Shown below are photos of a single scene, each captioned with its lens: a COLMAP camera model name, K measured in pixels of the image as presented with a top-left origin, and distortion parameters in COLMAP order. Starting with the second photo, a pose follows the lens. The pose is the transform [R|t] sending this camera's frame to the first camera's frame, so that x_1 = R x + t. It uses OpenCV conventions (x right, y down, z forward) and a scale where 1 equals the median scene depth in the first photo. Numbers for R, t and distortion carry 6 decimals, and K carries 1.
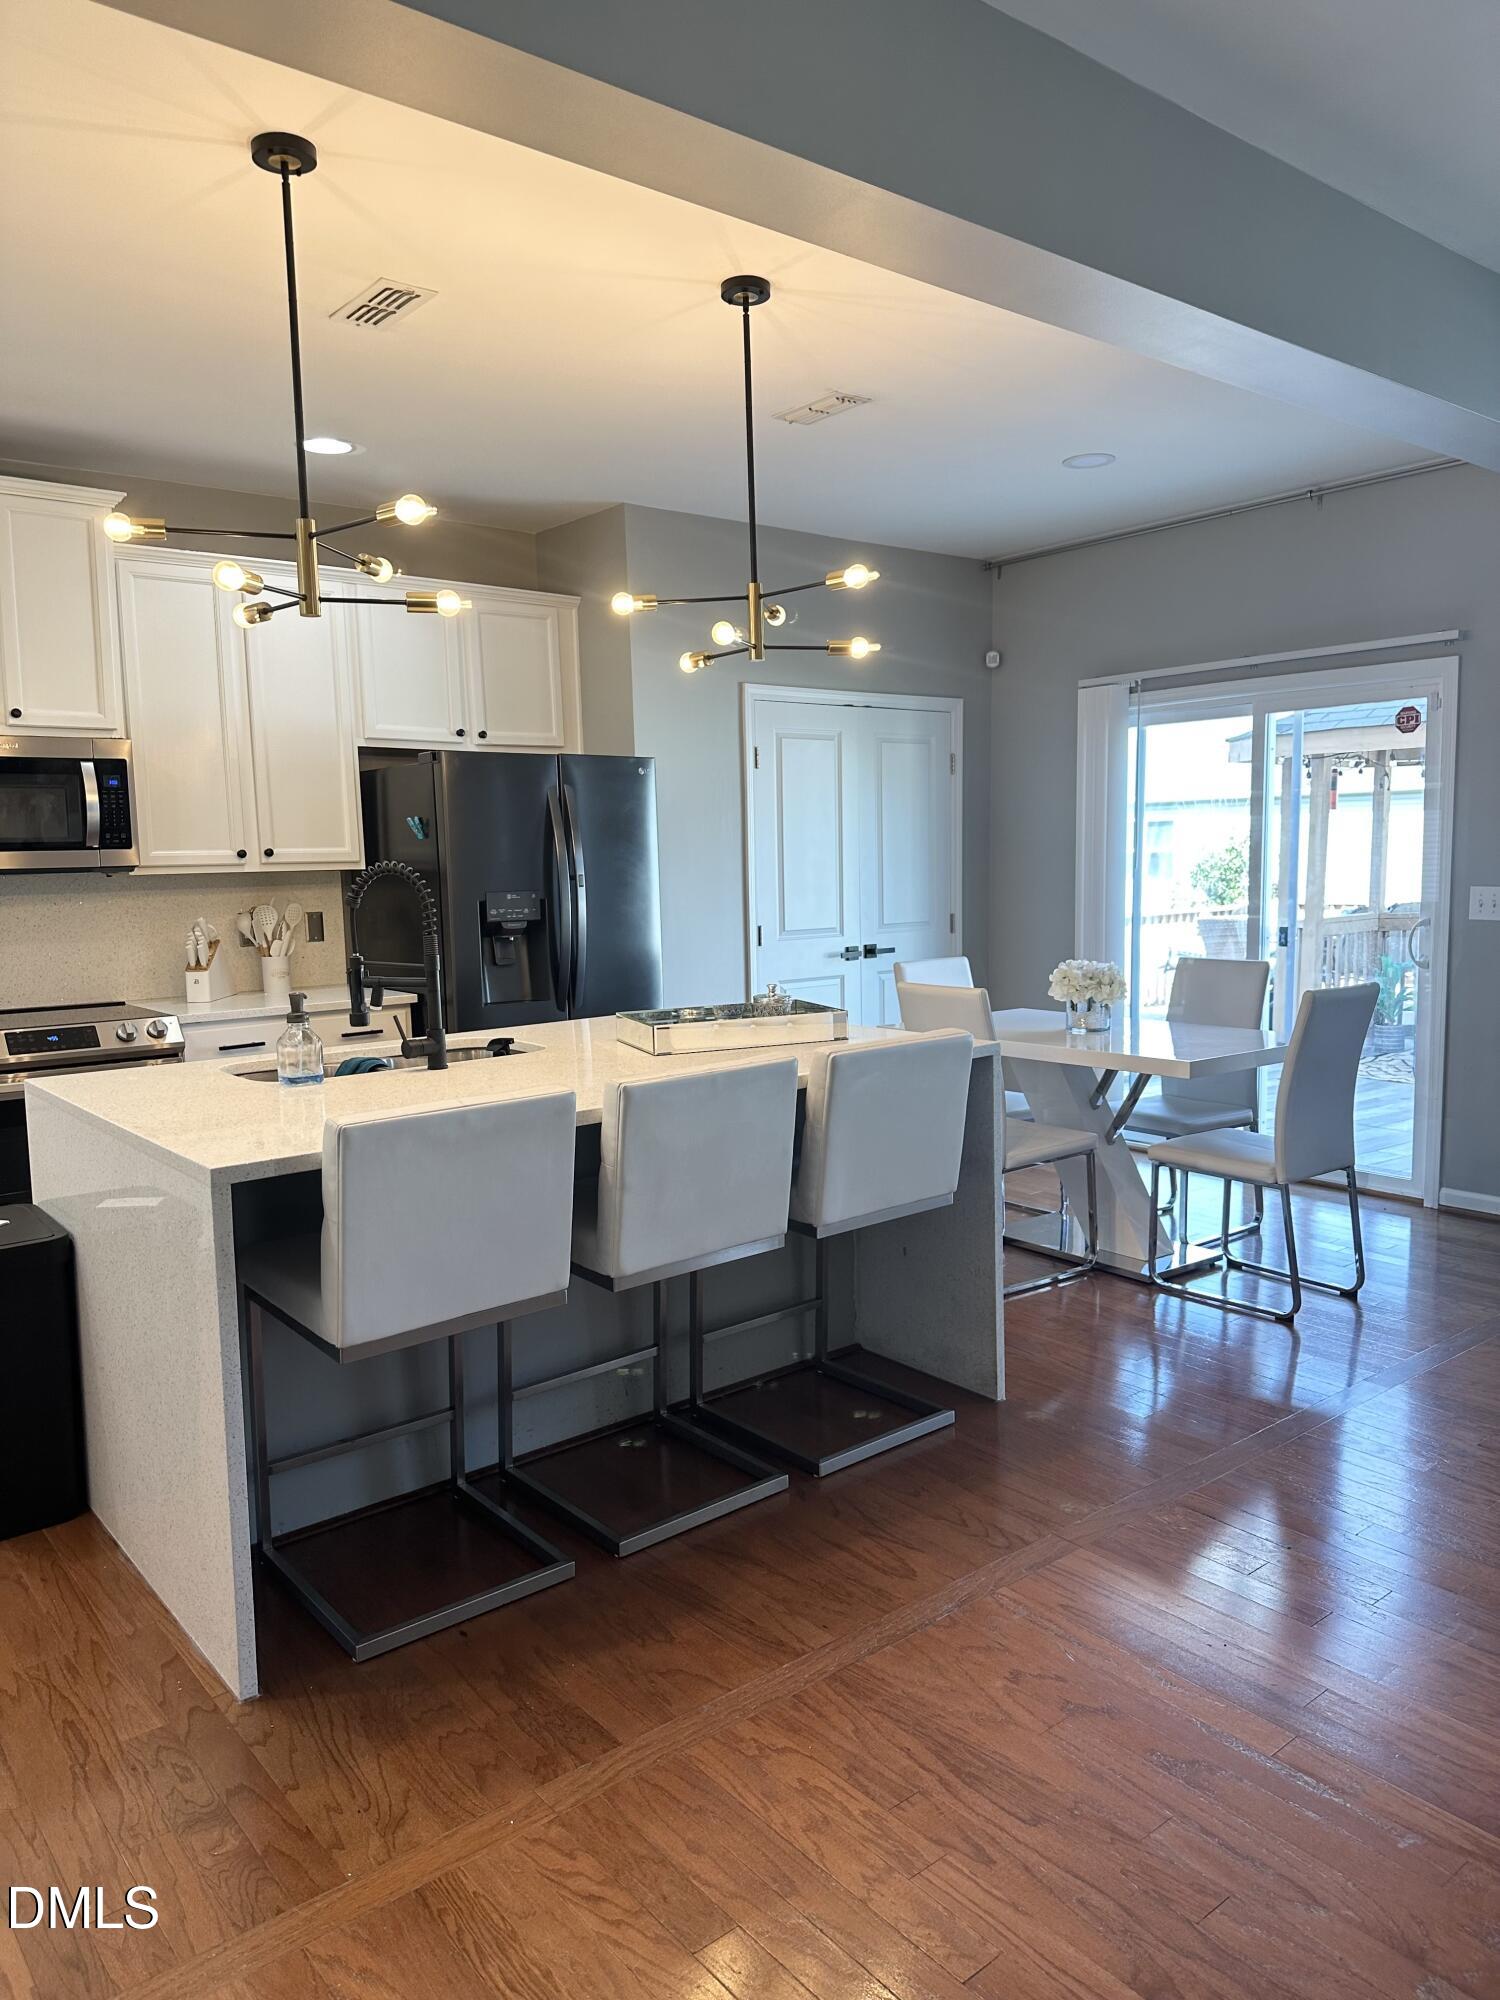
lens RADIAL K [[1402.2, 0, 765.3], [0, 1402.2, 1009.2], [0, 0, 1]] dist [0.039637, -0.046453]
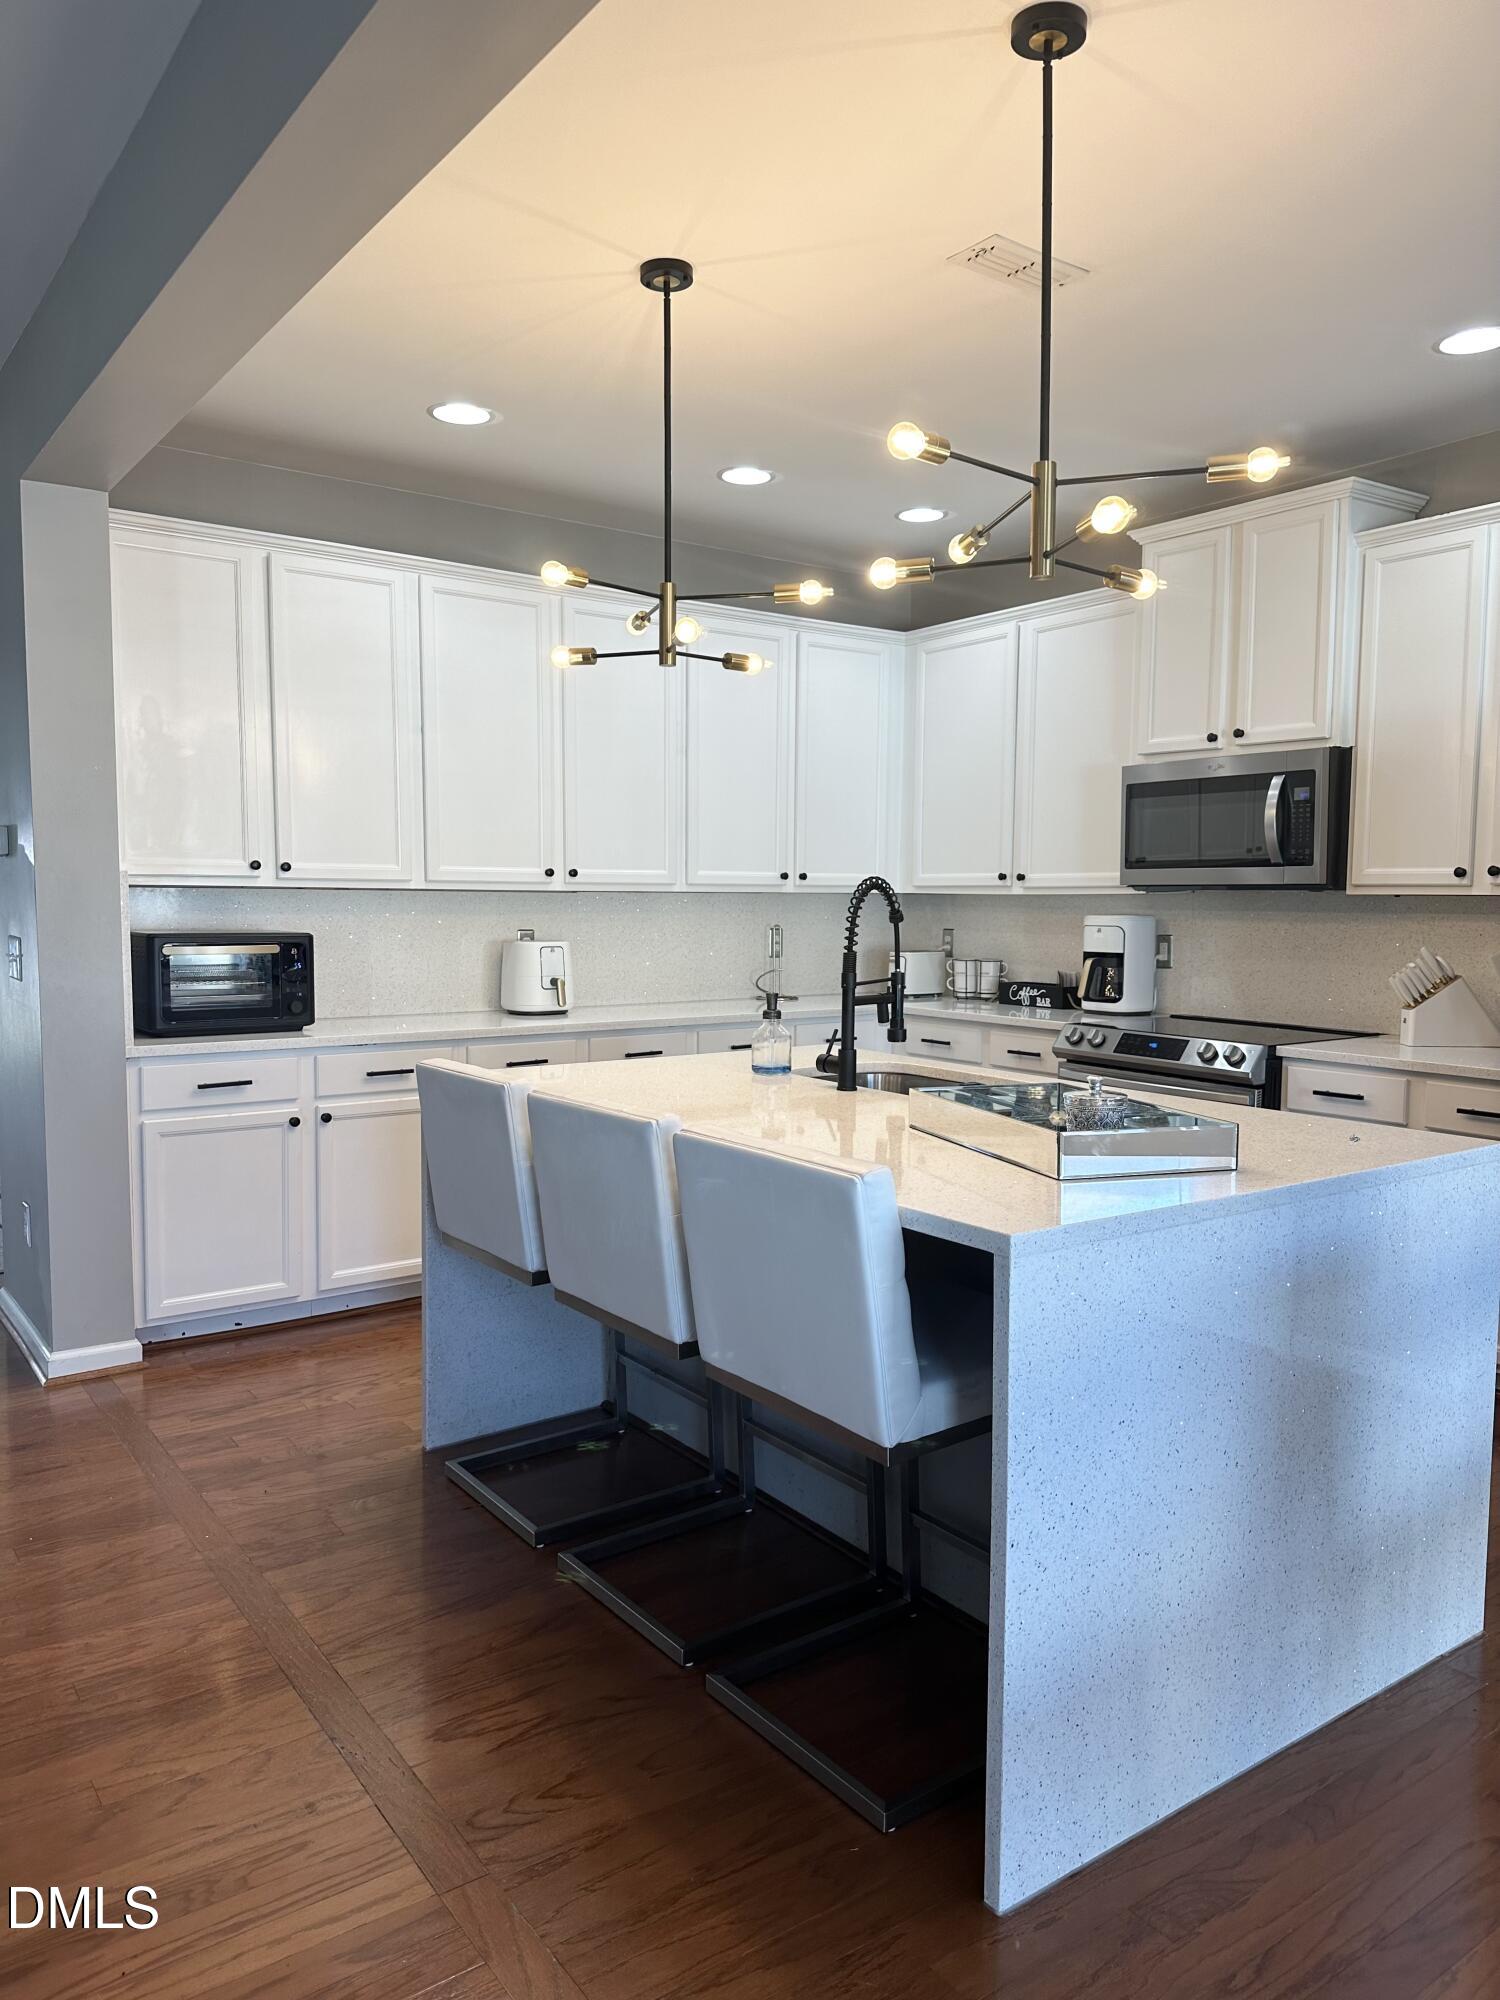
lens RADIAL K [[1402.2, 0, 728.5], [0, 1402.2, 1006.9], [0, 0, 1]] dist [0.039637, -0.046453]
pose [[-0.075243, 0.095948, -0.992538, 0.770189], [-0.111623, 0.988294, 0.104000, -0.113282], [0.990898, 0.118615, -0.063652, 1.044939]]
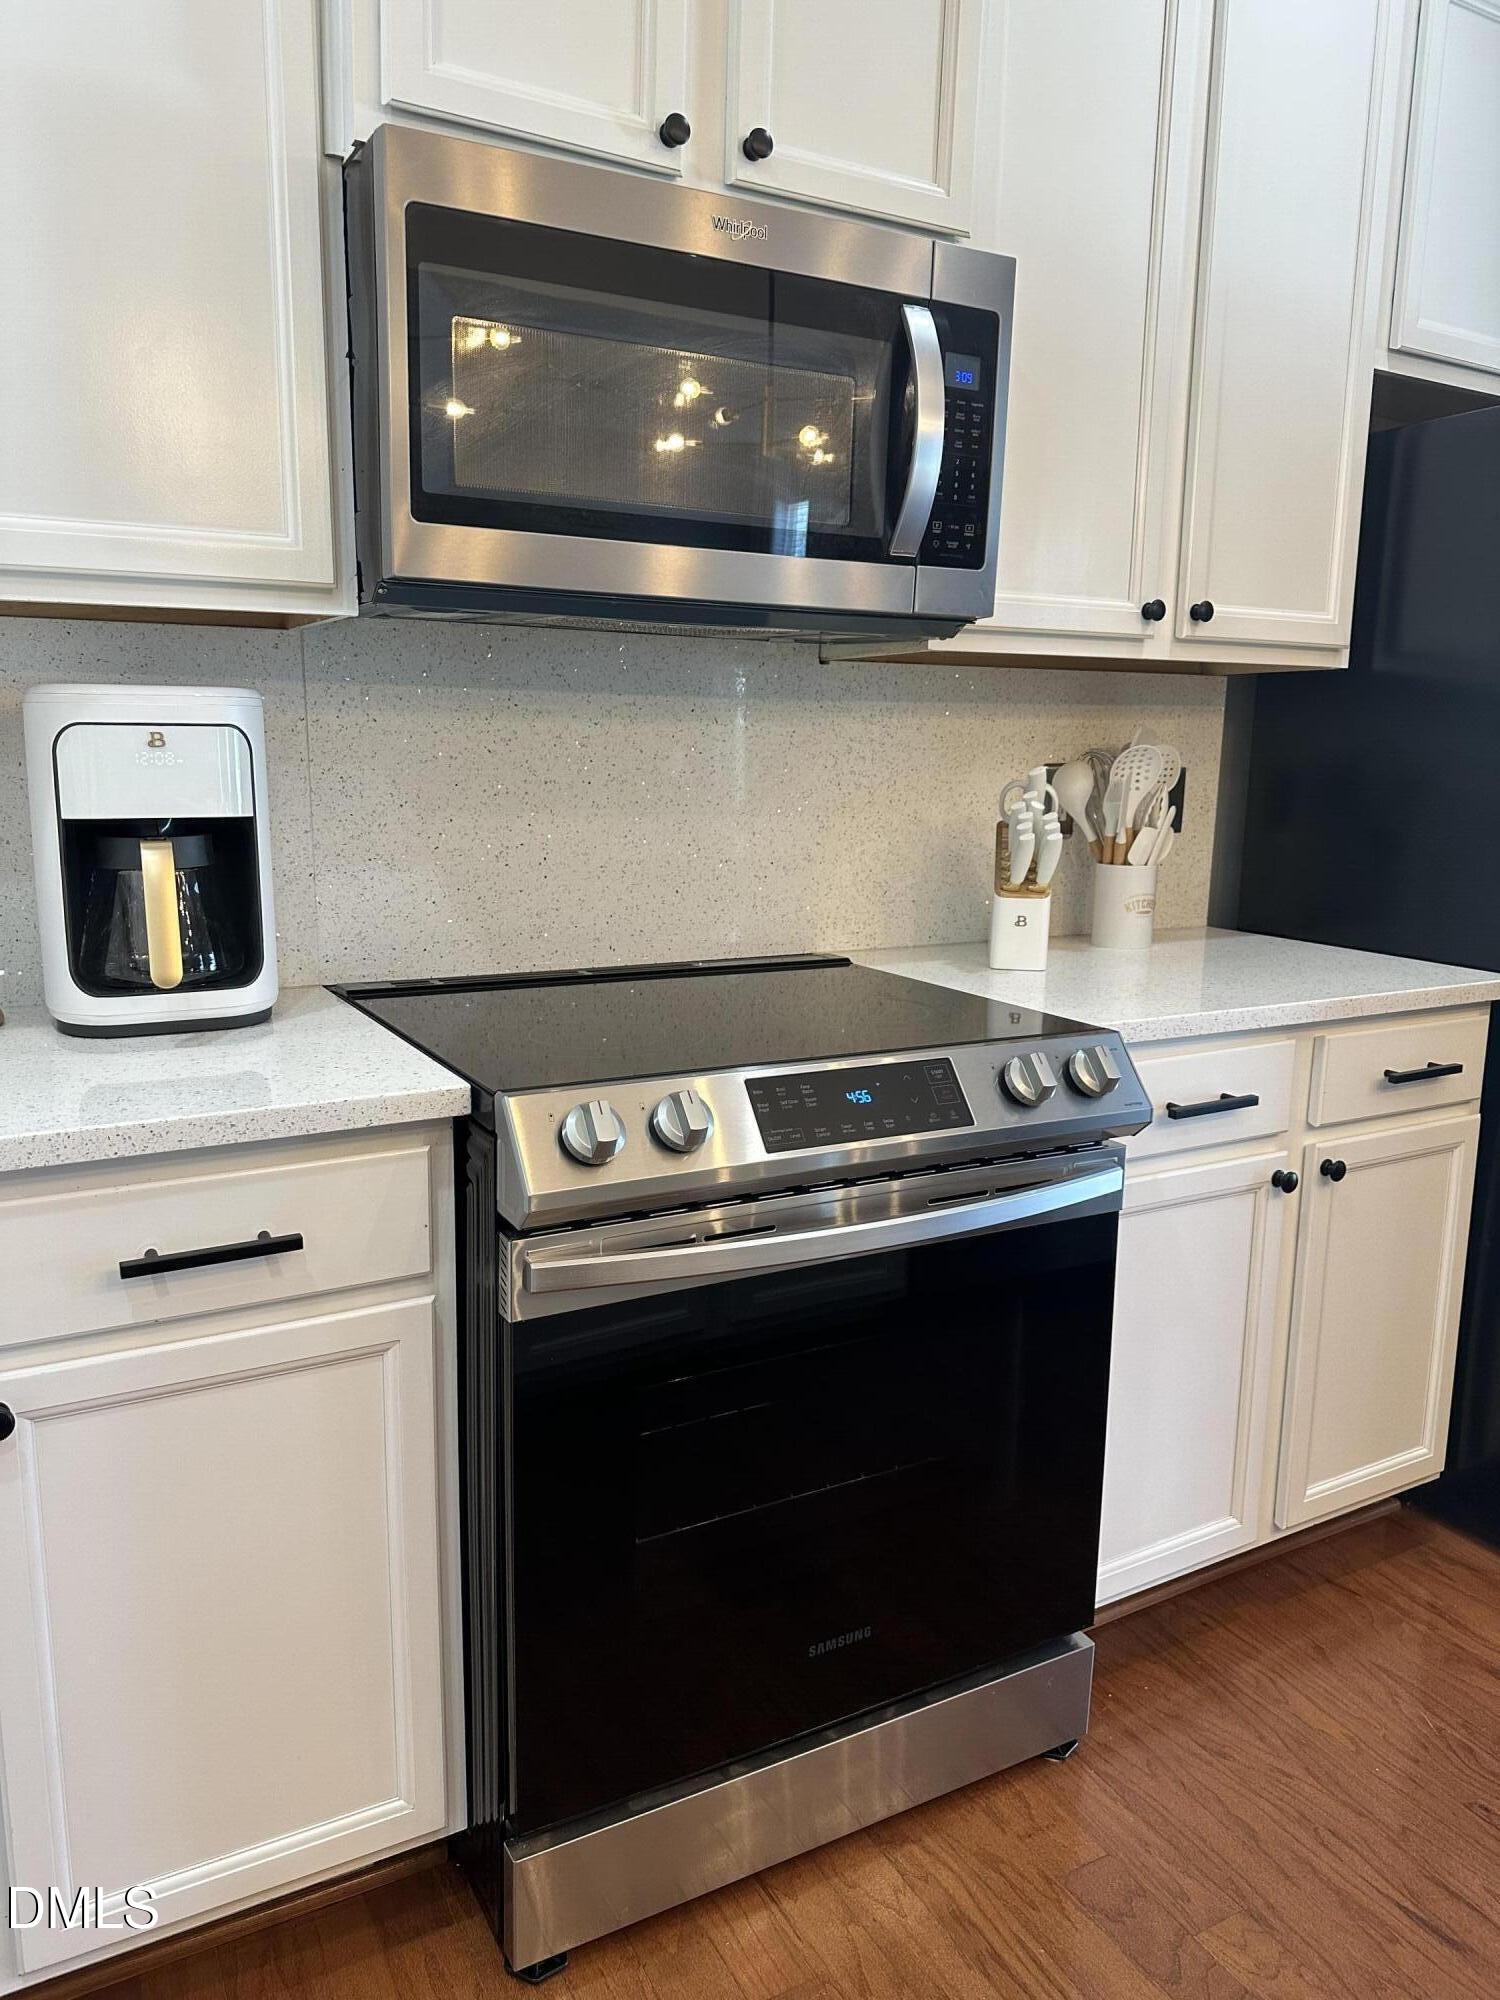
lens RADIAL K [[1402.2, 0, 749.8], [0, 1402.2, 987.6], [0, 0, 1]] dist [0.039637, -0.046453]
pose [[0.985105, 0.056746, -0.162321, -0.670535], [-0.047327, 0.996996, 0.061317, -0.034999], [0.165313, -0.052721, 0.984831, 0.935793]]
